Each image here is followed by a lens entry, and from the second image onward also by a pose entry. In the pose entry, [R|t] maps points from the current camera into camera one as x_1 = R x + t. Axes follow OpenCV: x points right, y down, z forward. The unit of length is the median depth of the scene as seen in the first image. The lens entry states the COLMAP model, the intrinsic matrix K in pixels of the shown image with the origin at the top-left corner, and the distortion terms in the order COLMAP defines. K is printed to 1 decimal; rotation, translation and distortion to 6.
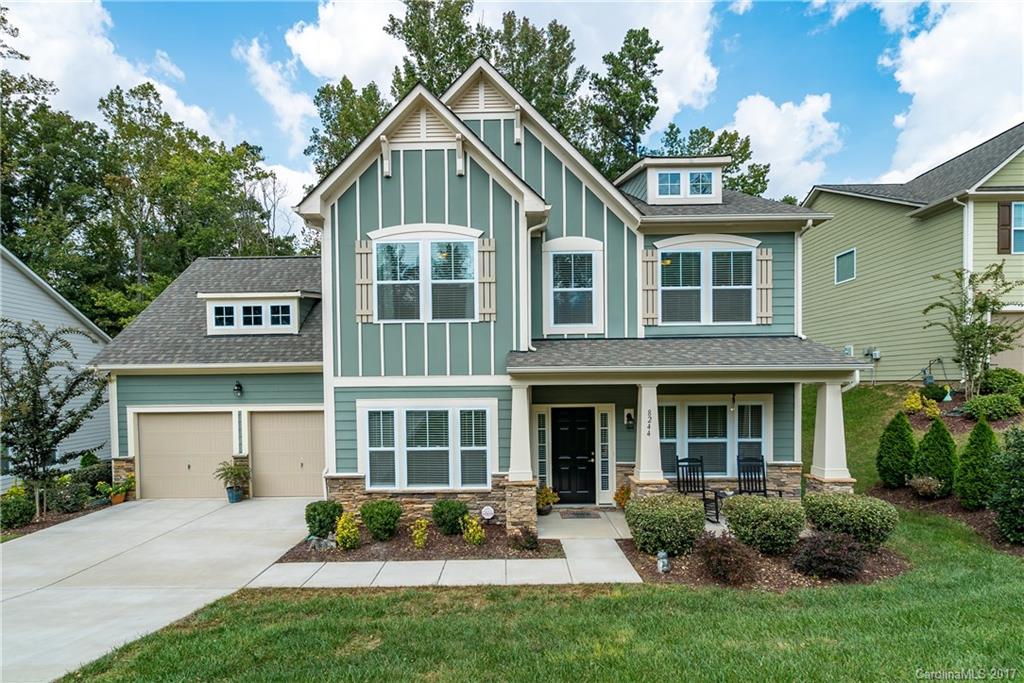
lens RADIAL K [[488.0, 0, 501.3], [0, 488.0, 377.4], [0, 0, 1]] dist [-0.003650, -0.000220]
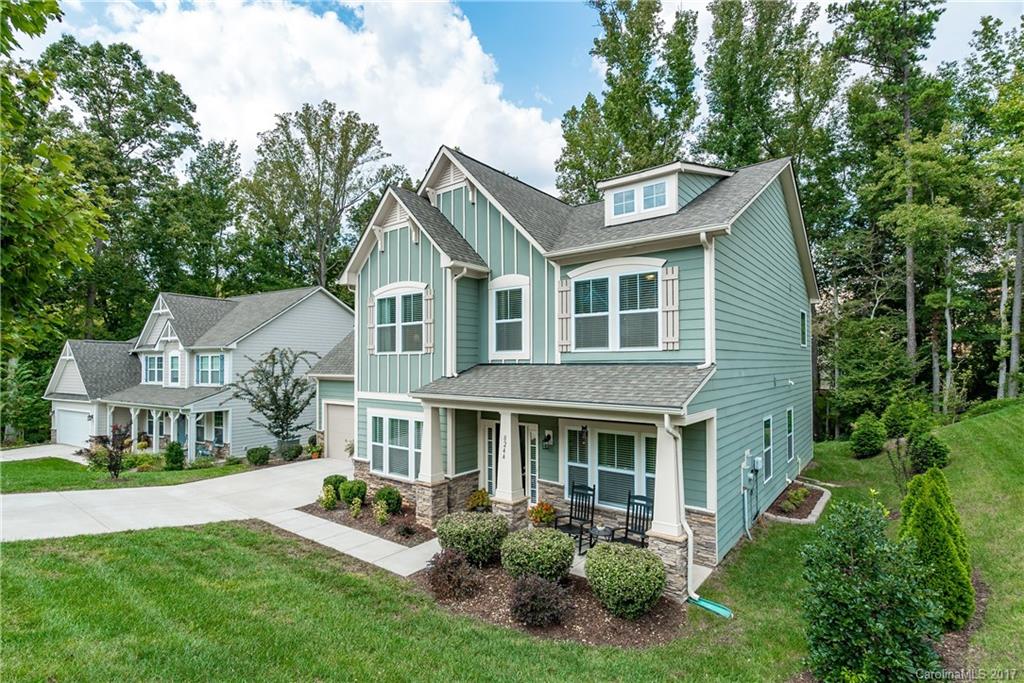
lens RADIAL K [[488.0, 0, 515.2], [0, 488.0, 336.3], [0, 0, 1]] dist [-0.003650, -0.000220]
pose [[0.799423, -0.025269, -0.600238, 0.850593], [0.003344, 0.999287, -0.037615, -0.100781], [0.600760, 0.028063, 0.798937, 0.096345]]
